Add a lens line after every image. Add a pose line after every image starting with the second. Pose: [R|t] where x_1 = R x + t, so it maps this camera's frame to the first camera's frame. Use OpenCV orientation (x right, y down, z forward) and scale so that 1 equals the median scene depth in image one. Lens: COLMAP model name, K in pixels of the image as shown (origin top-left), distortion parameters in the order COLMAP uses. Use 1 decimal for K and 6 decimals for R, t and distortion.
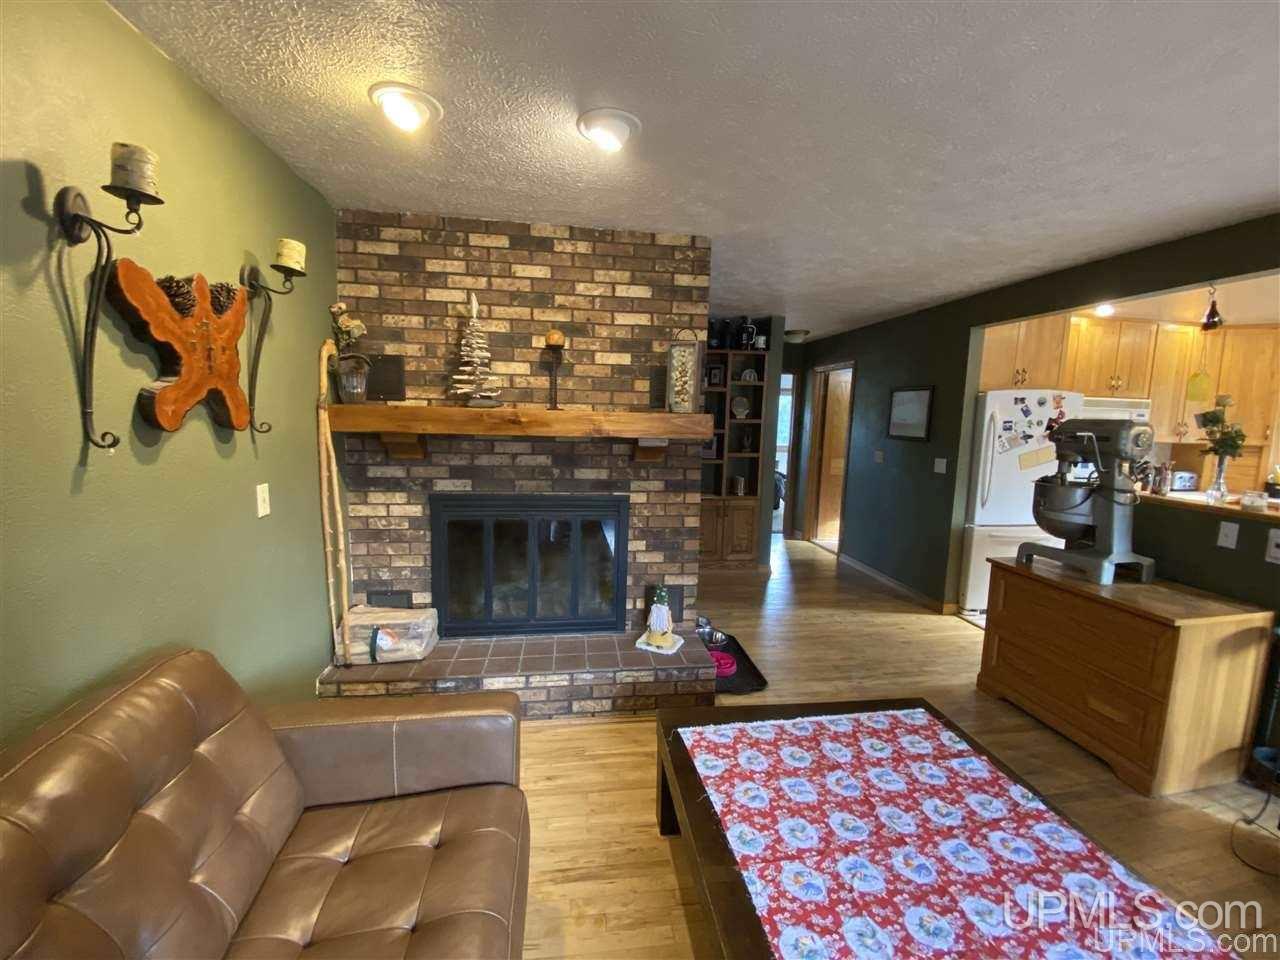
lens RADIAL K [[513.5, 0, 623.2], [0, 513.5, 474.4], [0, 0, 1]] dist [-0.000908, -0.000262]
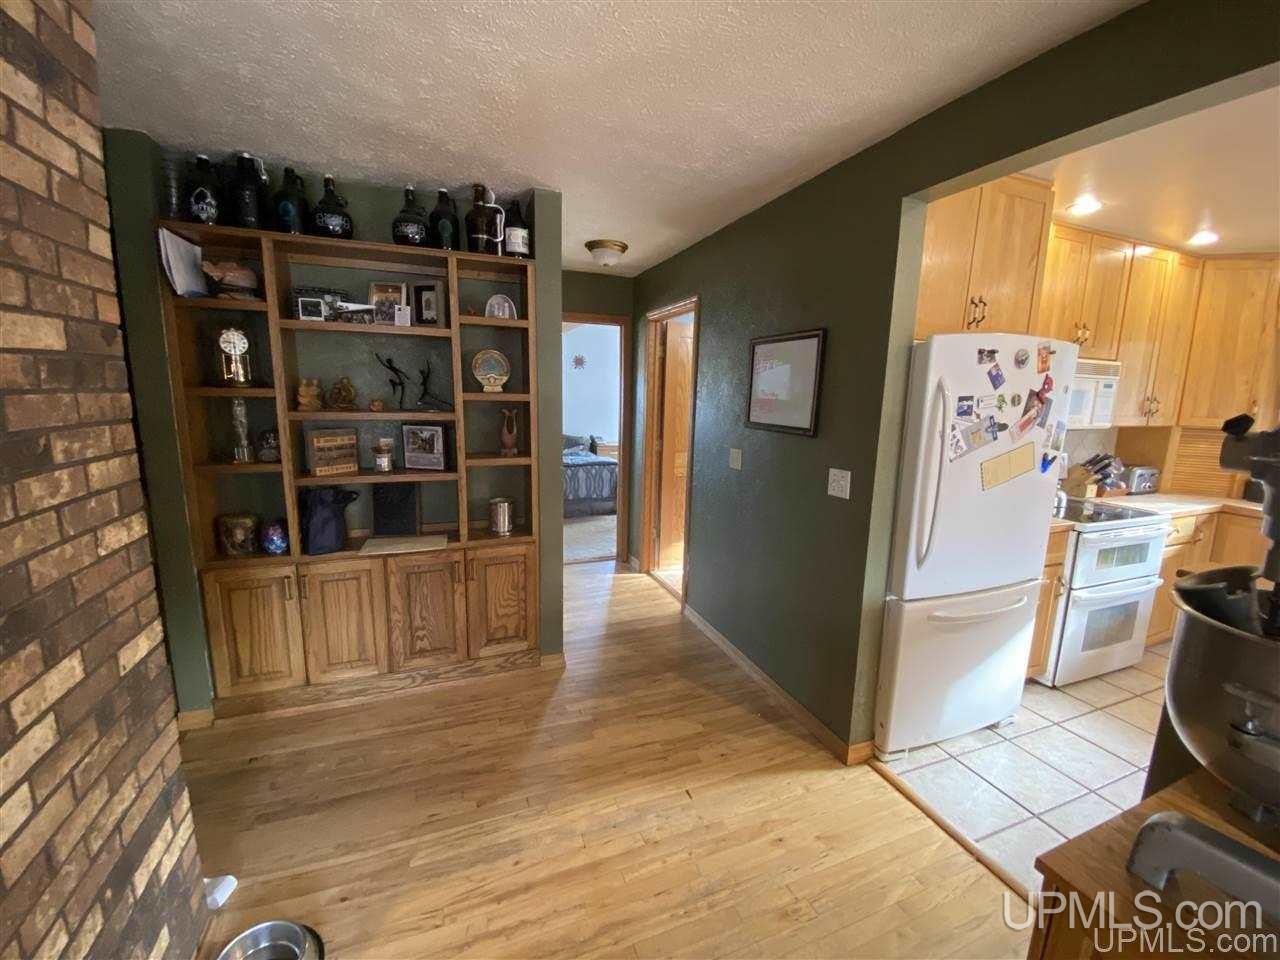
lens RADIAL K [[523.4, 0, 640.0], [0, 523.4, 480.0], [0, 0, 1]] dist [0.027191, -0.000009]
pose [[0.965410, -0.040372, 0.257593, 0.260477], [0.026262, 0.997972, 0.057982, -0.051715], [-0.259412, -0.049211, 0.964512, 0.492688]]
